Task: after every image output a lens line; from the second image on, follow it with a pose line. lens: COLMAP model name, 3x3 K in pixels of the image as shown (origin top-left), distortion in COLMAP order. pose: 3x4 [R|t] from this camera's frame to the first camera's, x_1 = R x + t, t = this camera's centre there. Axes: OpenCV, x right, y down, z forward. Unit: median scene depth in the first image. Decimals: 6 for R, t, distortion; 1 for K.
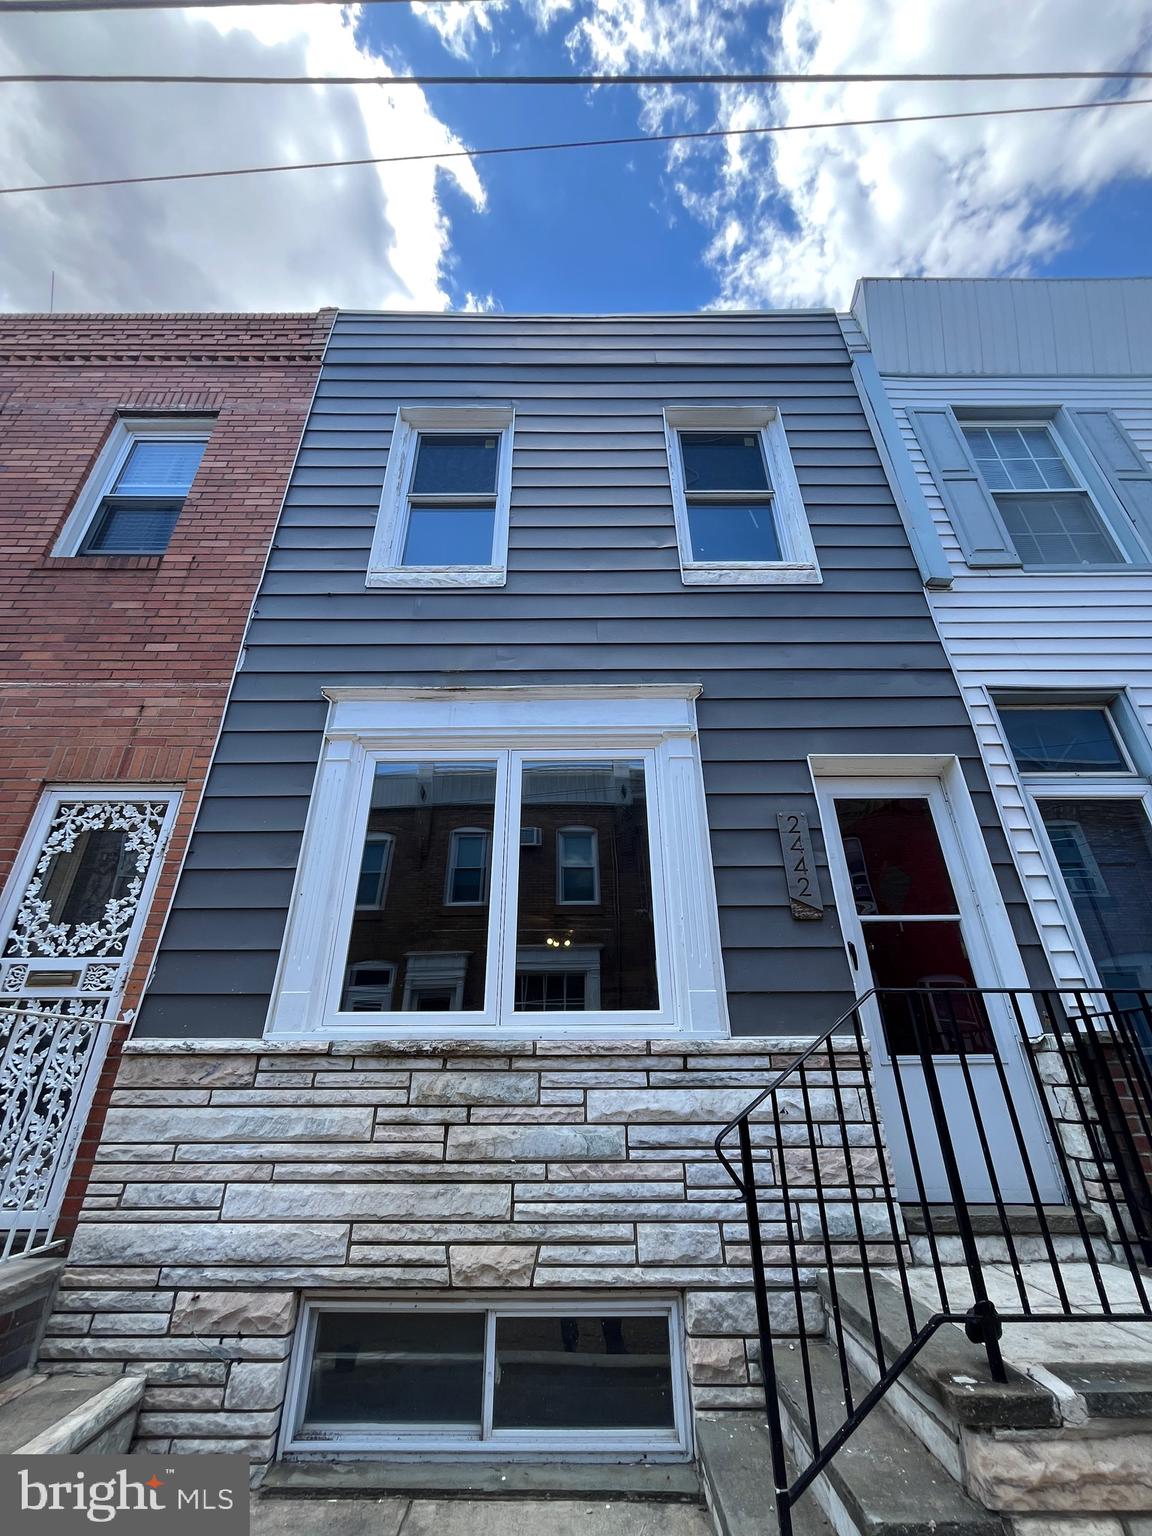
lens RADIAL K [[624.0, 0, 574.6], [0, 624.0, 766.2], [0, 0, 1]] dist [-0.002286, -0.000175]
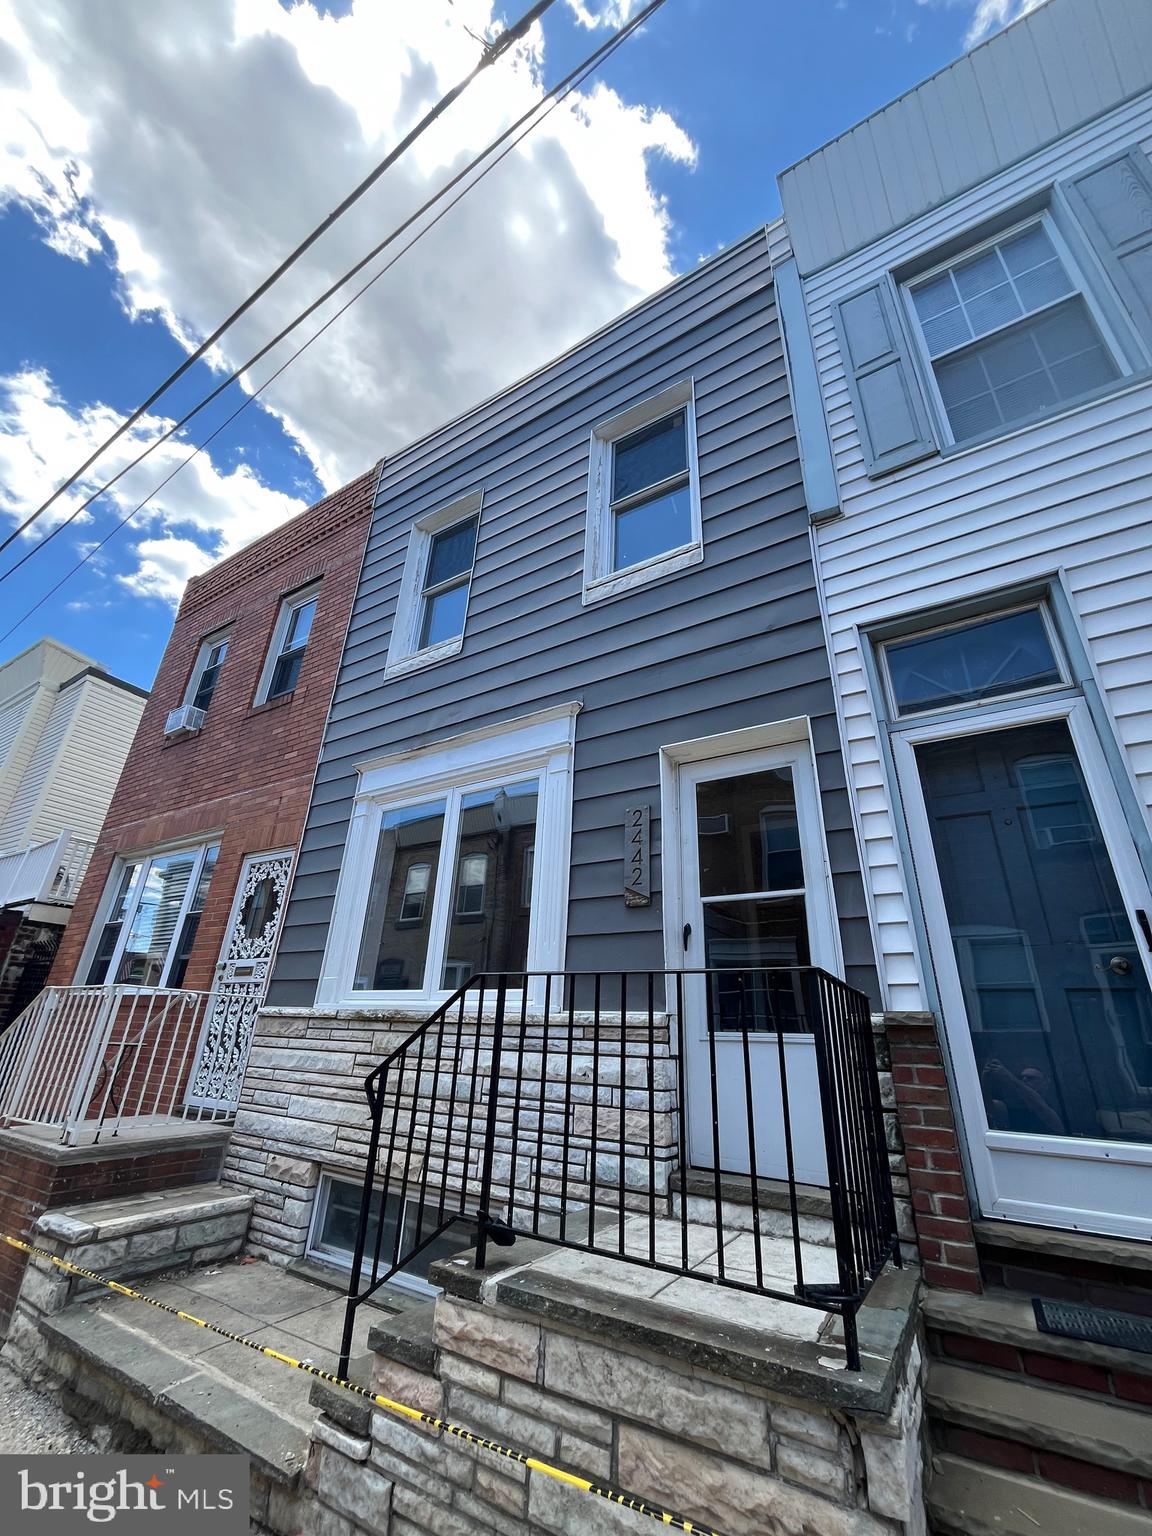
lens RADIAL K [[624.0, 0, 572.9], [0, 624.0, 768.1], [0, 0, 1]] dist [-0.002286, -0.000175]
pose [[0.844587, -0.180457, -0.504091, 0.864742], [0.198394, 0.979950, -0.018405, 0.007165], [0.497305, -0.084464, 0.863454, 0.024603]]
